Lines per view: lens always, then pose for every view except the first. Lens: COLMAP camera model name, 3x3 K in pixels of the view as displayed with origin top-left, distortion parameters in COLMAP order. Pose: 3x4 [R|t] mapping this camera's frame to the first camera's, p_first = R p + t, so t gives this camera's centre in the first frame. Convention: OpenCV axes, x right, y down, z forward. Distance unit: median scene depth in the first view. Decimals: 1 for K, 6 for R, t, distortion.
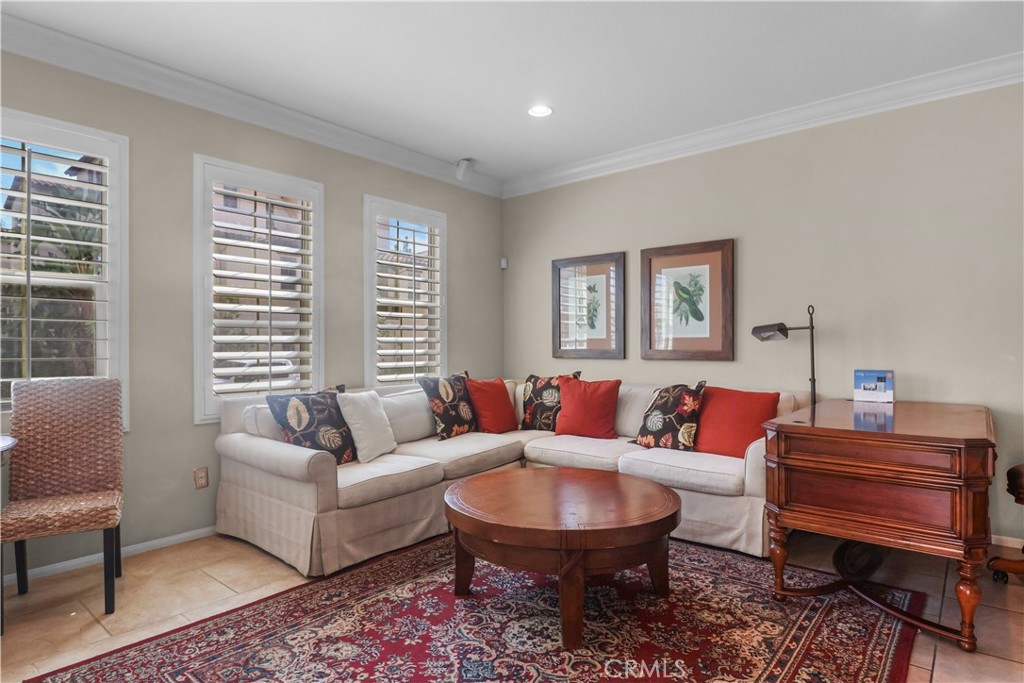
lens RADIAL K [[561.8, 0, 513.2], [0, 561.8, 345.1], [0, 0, 1]] dist [0.002448, -0.005252]
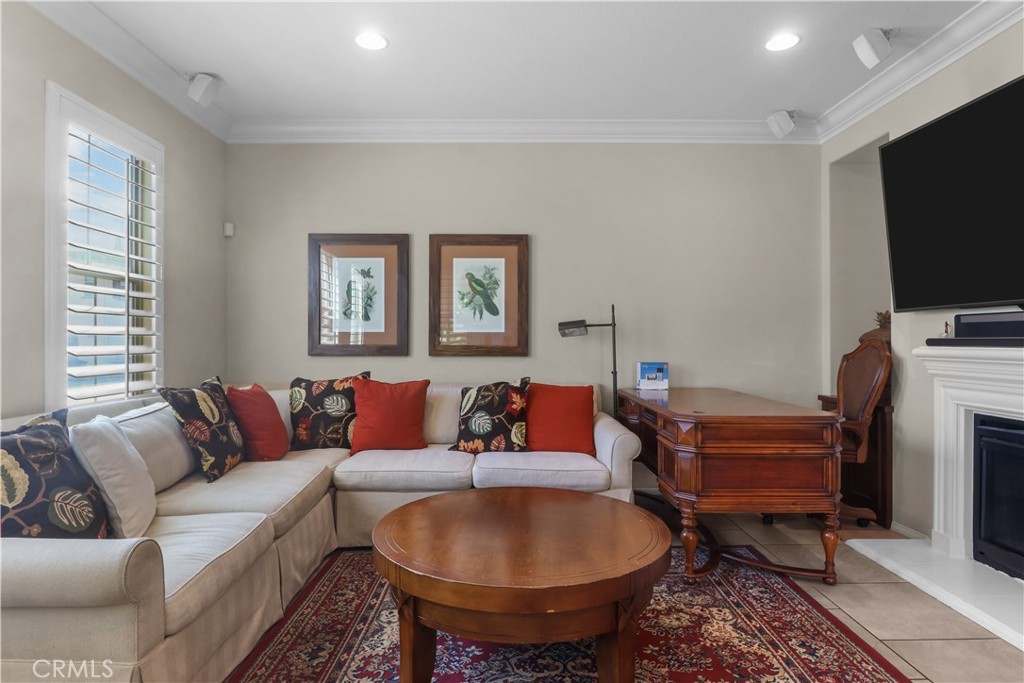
lens RADIAL K [[561.8, 0, 513.0], [0, 561.8, 339.8], [0, 0, 1]] dist [0.002448, -0.005252]
pose [[0.764426, 0.004236, 0.644697, -0.295486], [-0.003612, 0.999991, -0.002289, 0.001461], [-0.644701, -0.000579, 0.764435, 0.265846]]
